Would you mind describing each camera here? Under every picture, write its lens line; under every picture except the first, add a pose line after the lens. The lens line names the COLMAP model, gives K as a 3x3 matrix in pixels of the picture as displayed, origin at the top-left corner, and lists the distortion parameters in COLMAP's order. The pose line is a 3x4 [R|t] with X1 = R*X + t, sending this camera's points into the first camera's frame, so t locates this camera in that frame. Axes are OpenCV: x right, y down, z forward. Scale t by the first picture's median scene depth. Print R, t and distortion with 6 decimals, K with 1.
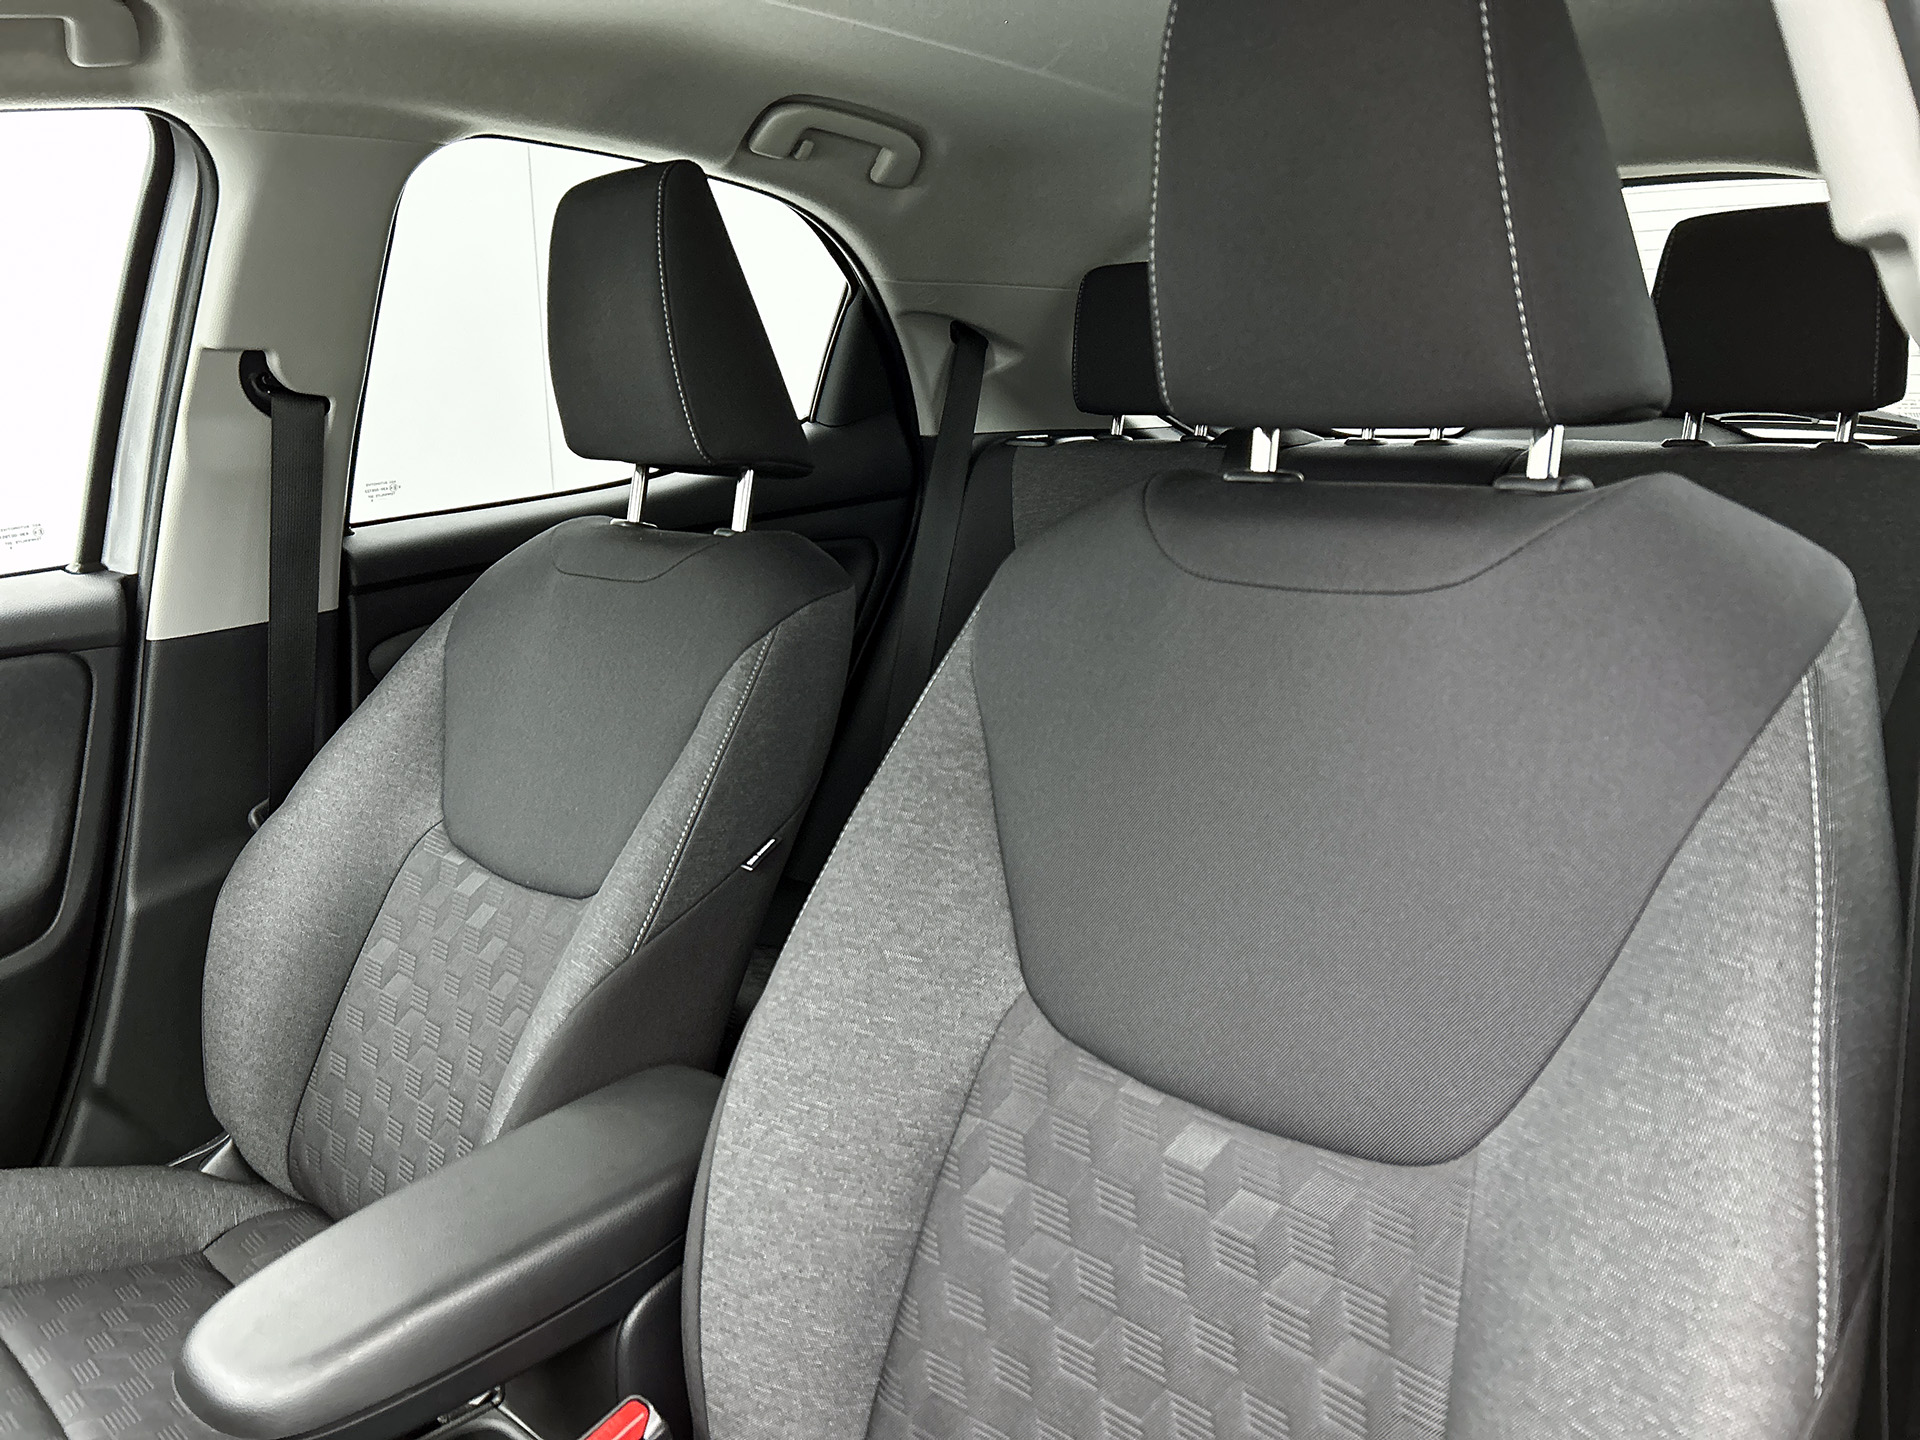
lens RADIAL K [[1473.2, 0, 958.9], [0, 1473.2, 726.8], [0, 0, 1]] dist [0.057820, -0.062246]
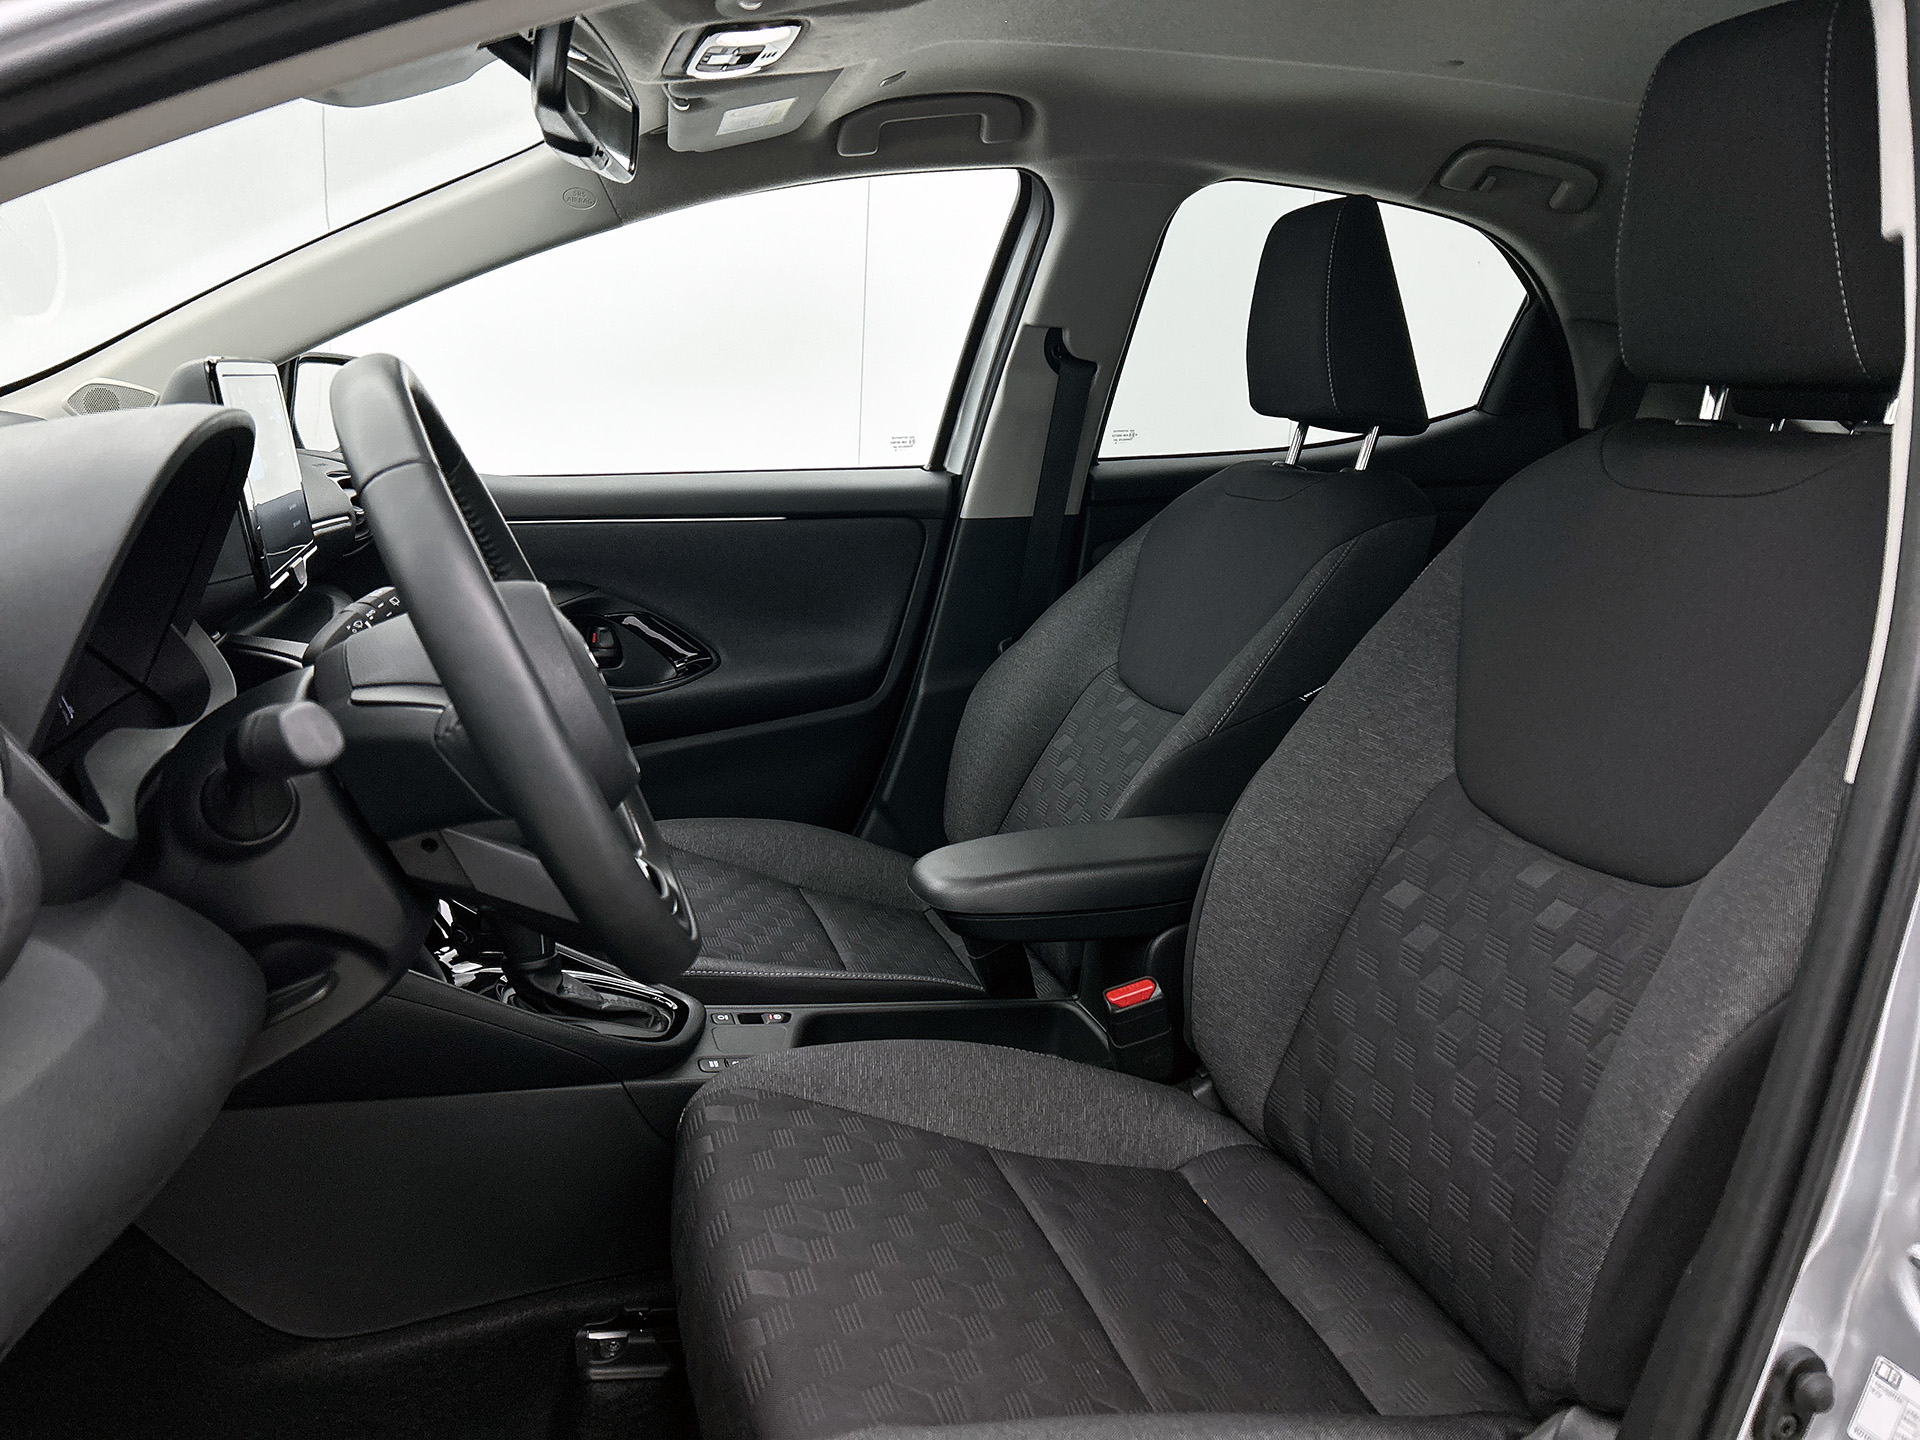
lens RADIAL K [[1473.2, 0, 941.1], [0, 1473.2, 733.7], [0, 0, 1]] dist [0.057820, -0.062246]
pose [[0.866376, 0.162179, -0.472325, 0.189277], [-0.168809, 0.985232, 0.028650, 0.122152], [0.469996, 0.054911, 0.880959, -0.329332]]
